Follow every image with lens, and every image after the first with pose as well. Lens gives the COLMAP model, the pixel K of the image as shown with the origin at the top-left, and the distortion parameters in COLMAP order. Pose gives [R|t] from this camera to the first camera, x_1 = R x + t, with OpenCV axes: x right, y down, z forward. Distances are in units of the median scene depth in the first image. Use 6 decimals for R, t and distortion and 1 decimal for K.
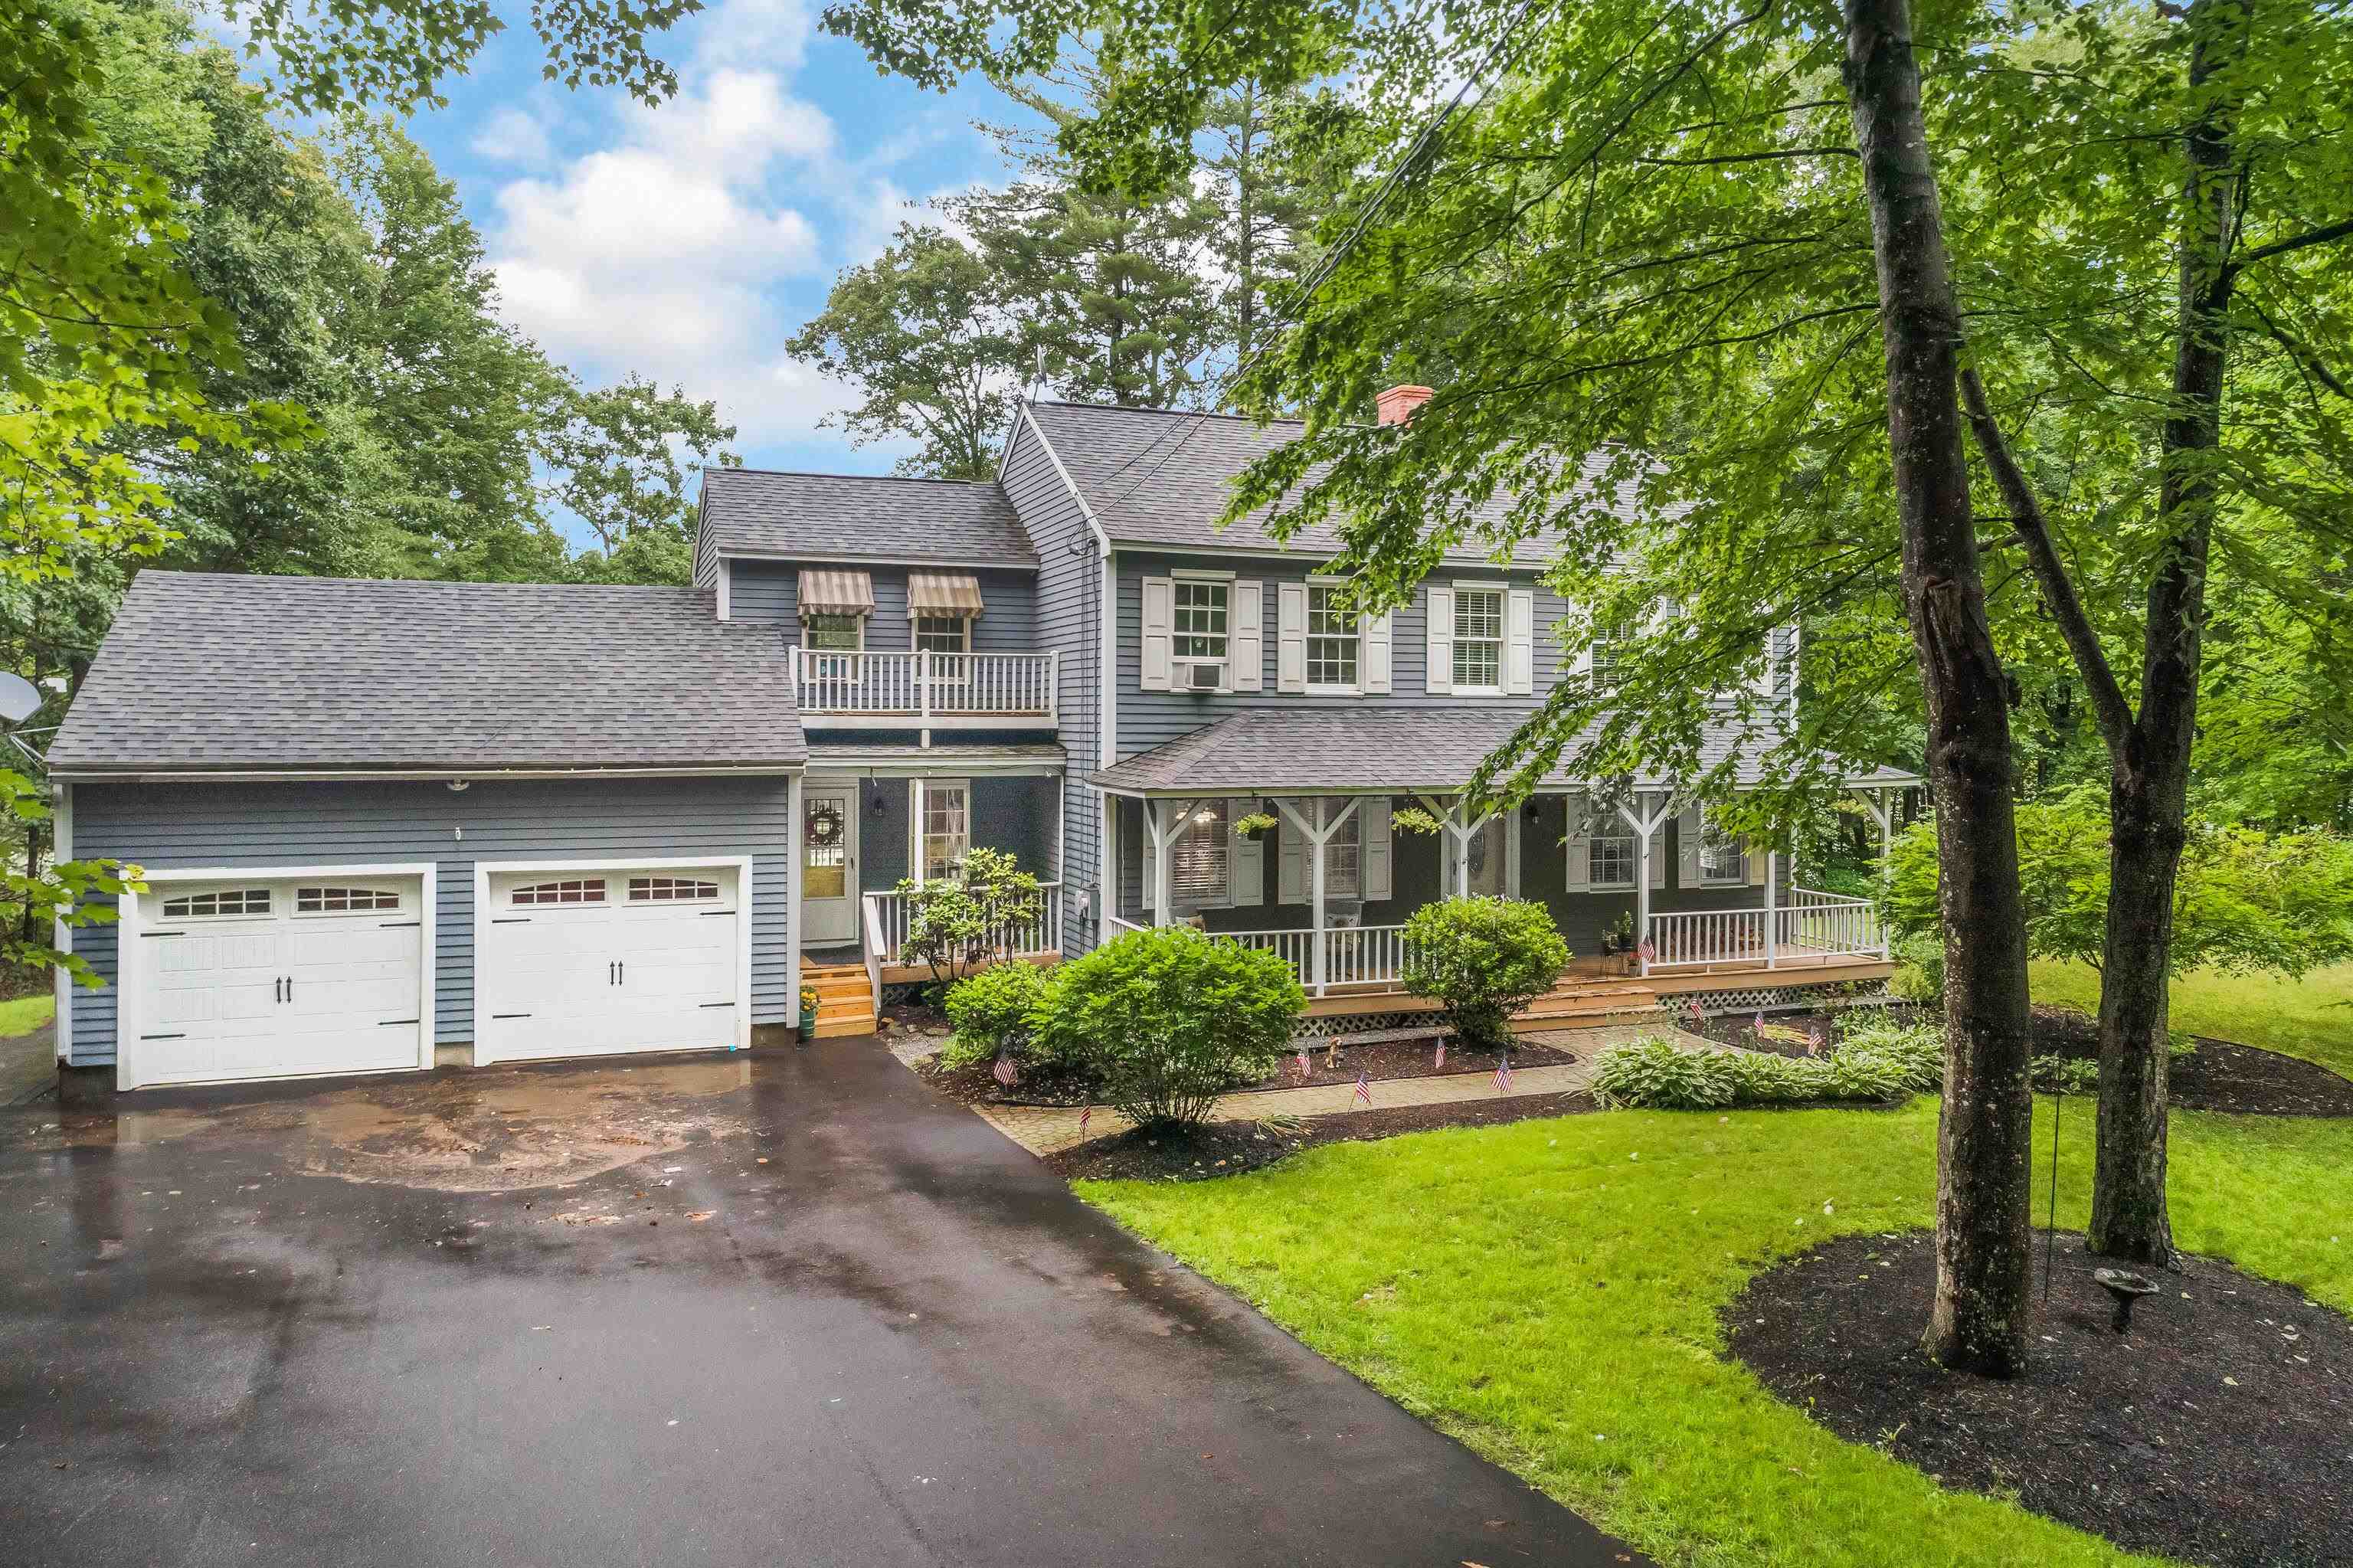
lens RADIAL K [[1627.5, 0, 1165.7], [0, 1627.5, 777.6], [0, 0, 1]] dist [-0.000887, 0.002246]
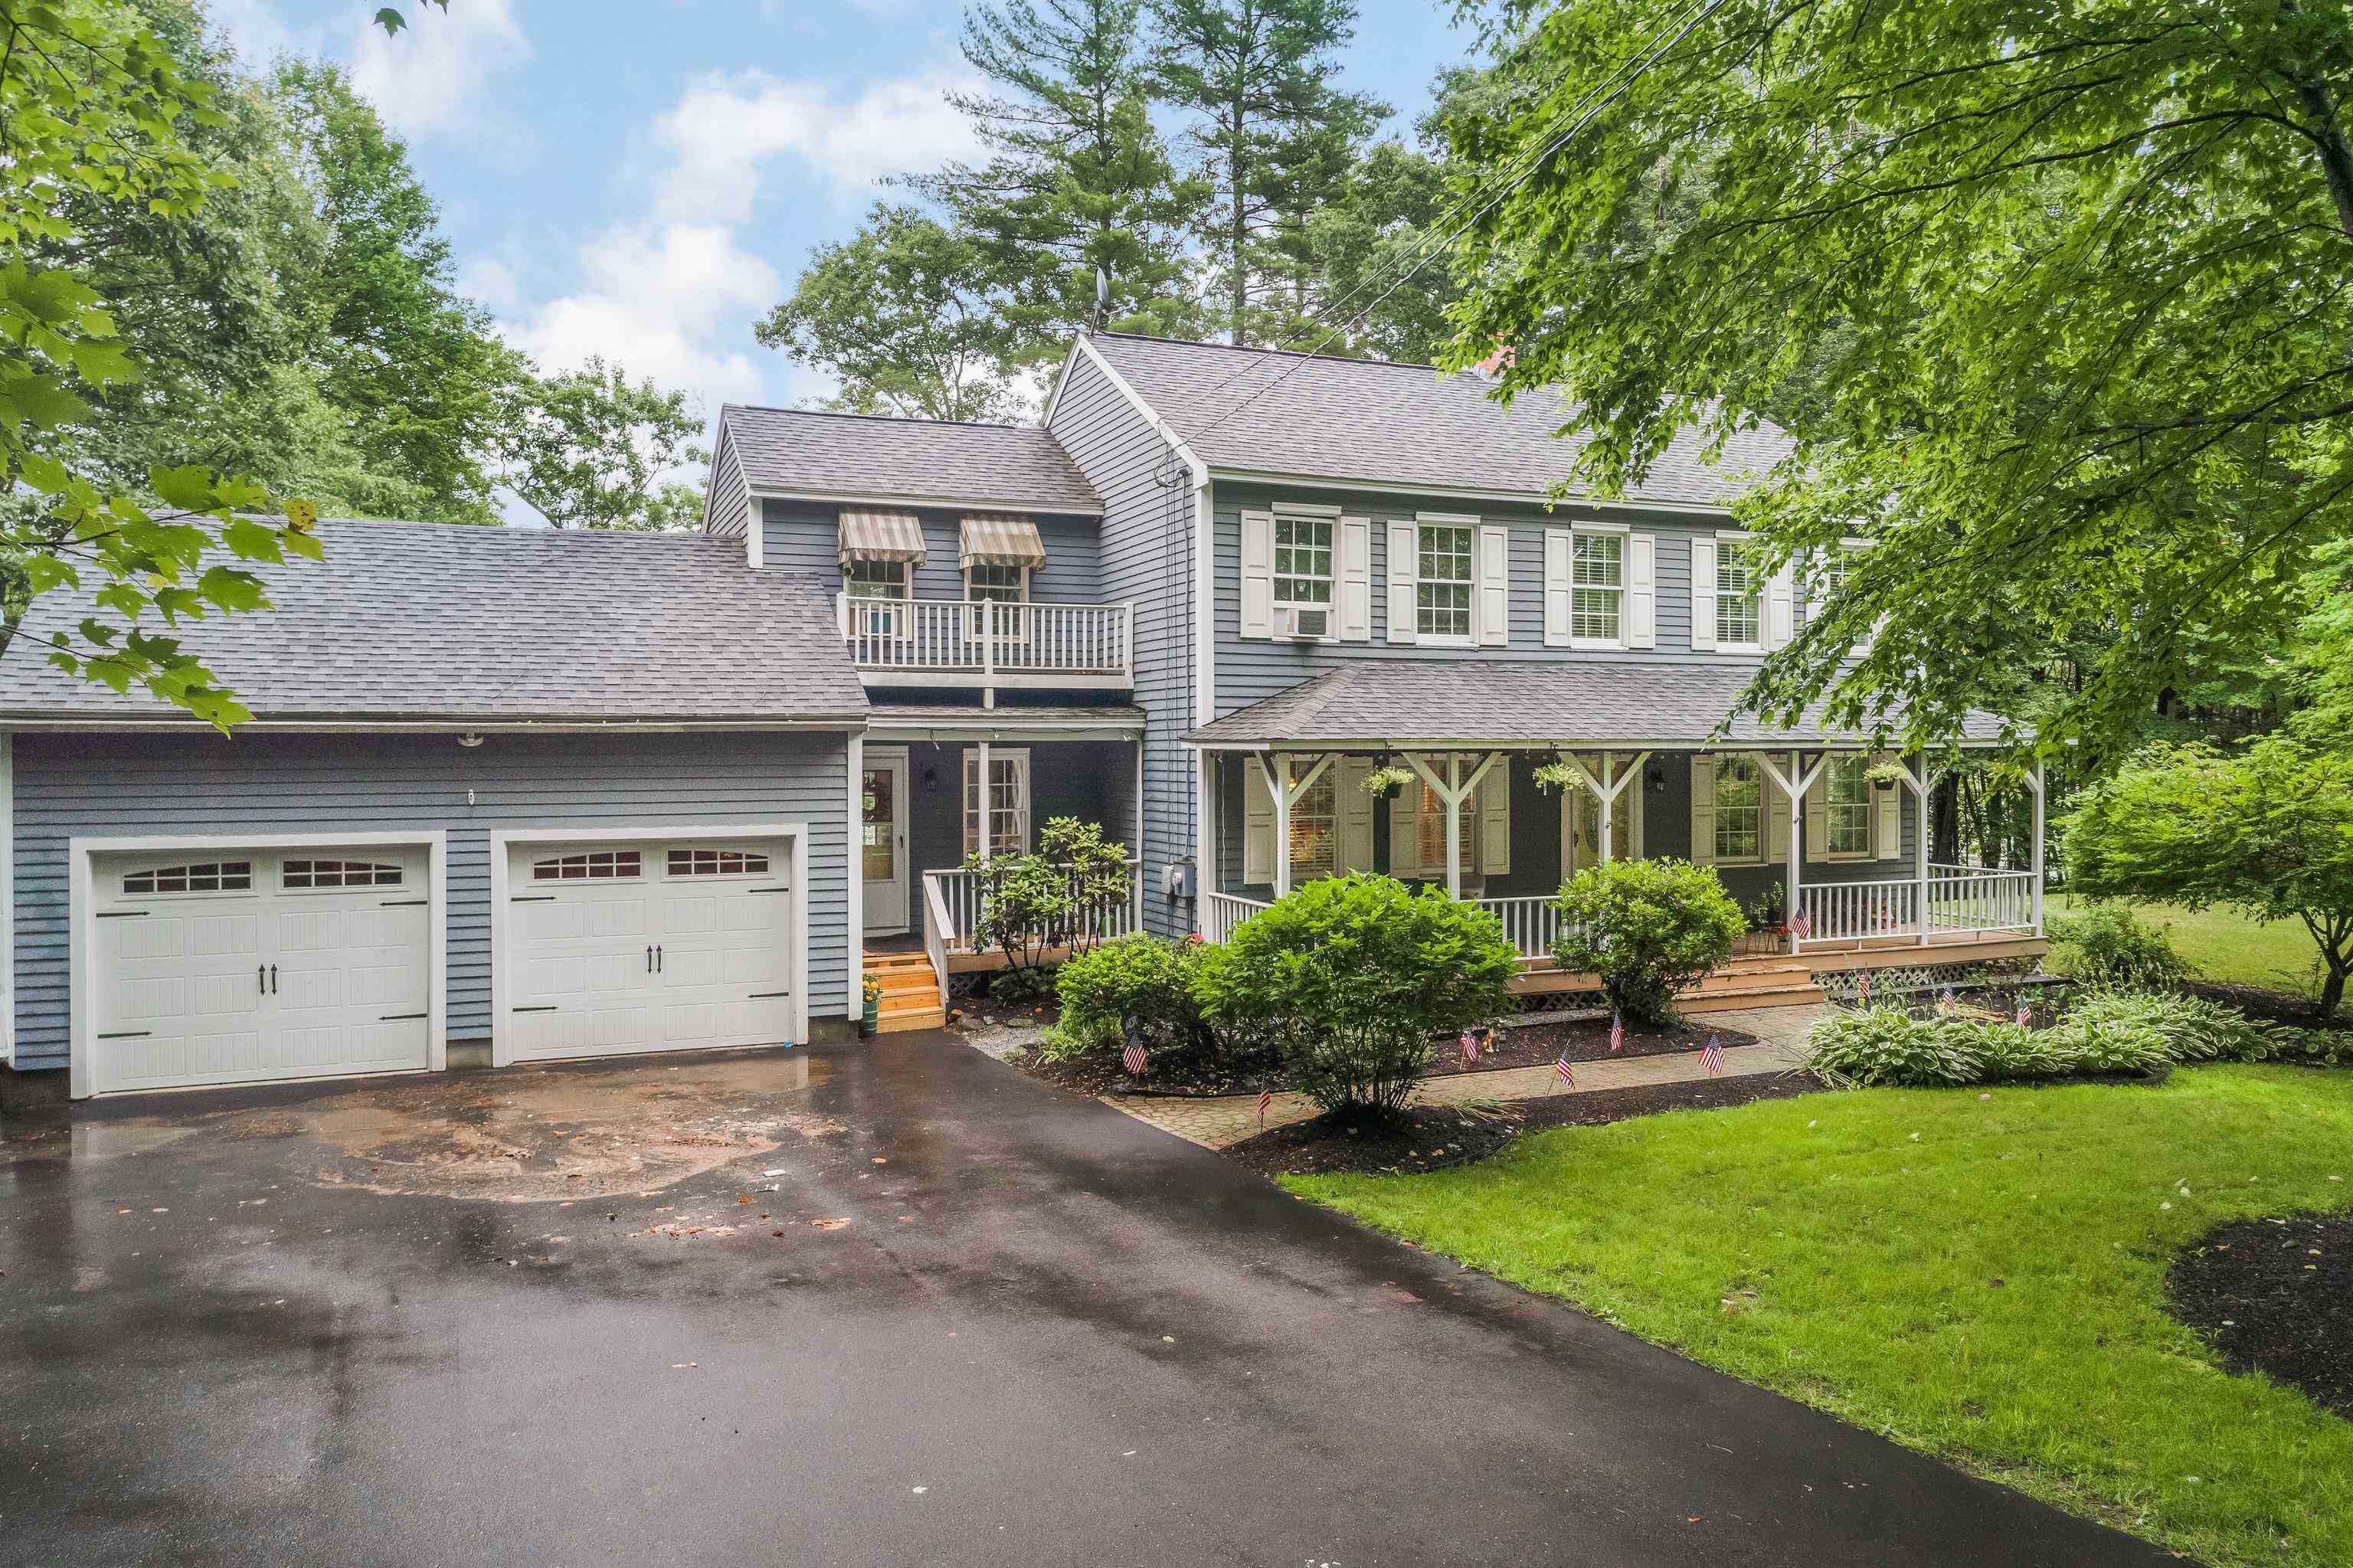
lens RADIAL K [[1634.3, 0, 1179.0], [0, 1634.3, 818.3], [0, 0, 1]] dist [-0.002525, 0.004104]
pose [[0.999076, -0.008166, 0.042201, -0.097126], [0.007809, 0.999932, 0.008616, 0.040947], [-0.042268, -0.008279, 0.999072, 0.120813]]
